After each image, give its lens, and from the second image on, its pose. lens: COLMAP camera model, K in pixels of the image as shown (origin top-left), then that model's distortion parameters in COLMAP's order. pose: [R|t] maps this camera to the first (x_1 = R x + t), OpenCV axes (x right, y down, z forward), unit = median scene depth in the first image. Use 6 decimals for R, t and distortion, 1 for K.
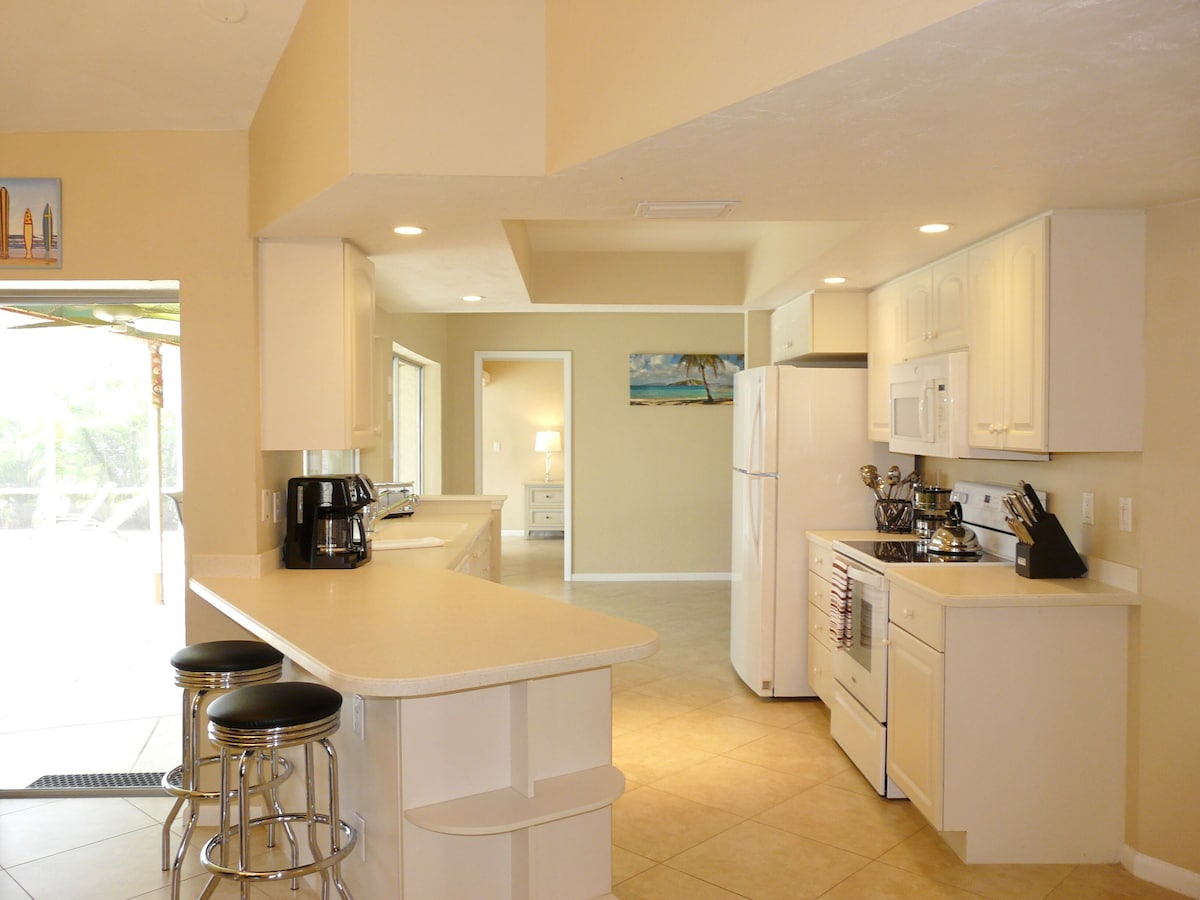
lens RADIAL K [[1021.8, 0, 572.8], [0, 1021.8, 447.8], [0, 0, 1]] dist [-0.027327, 0.044125]
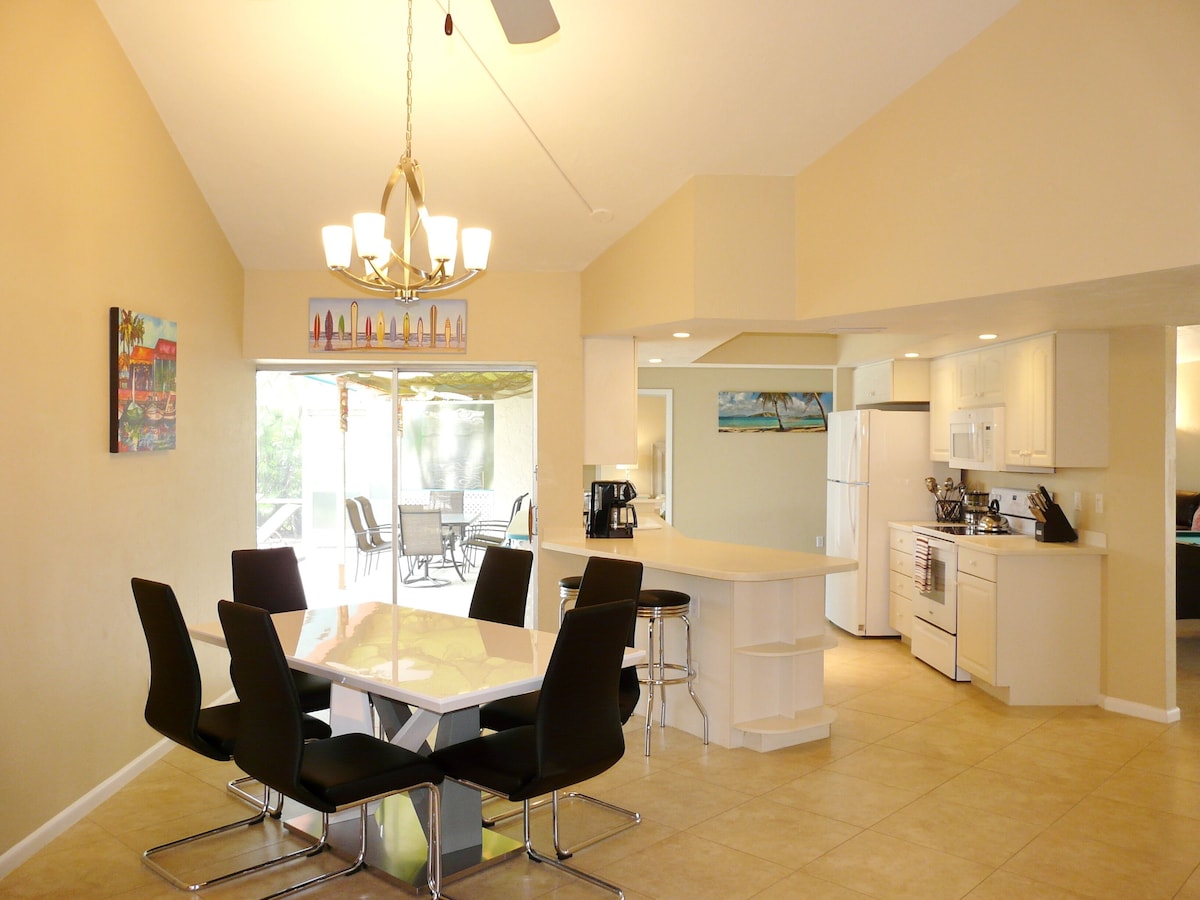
lens RADIAL K [[1021.8, 0, 592.3], [0, 1021.8, 442.4], [0, 0, 1]] dist [-0.027327, 0.044125]
pose [[0.999641, 0.005825, 0.026163, -0.272020], [-0.005177, 0.999679, -0.024786, 0.006314], [-0.026299, 0.024642, 0.999350, -0.529821]]
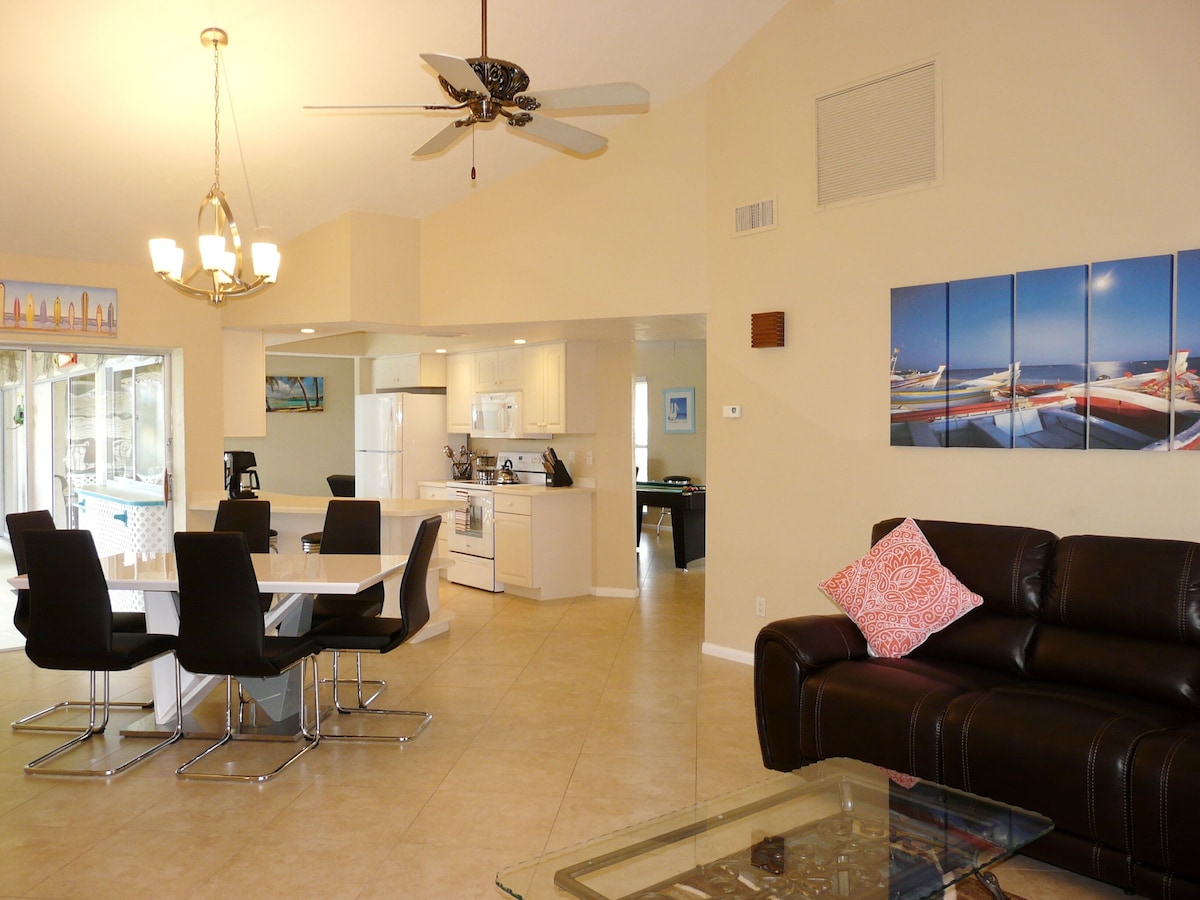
lens RADIAL K [[1021.8, 0, 591.3], [0, 1021.8, 441.7], [0, 0, 1]] dist [-0.027327, 0.044125]
pose [[0.791137, -0.010334, 0.611552, -0.757640], [0.016959, 0.999843, -0.005044, 0.026827], [-0.611404, 0.014362, 0.791188, -0.770113]]
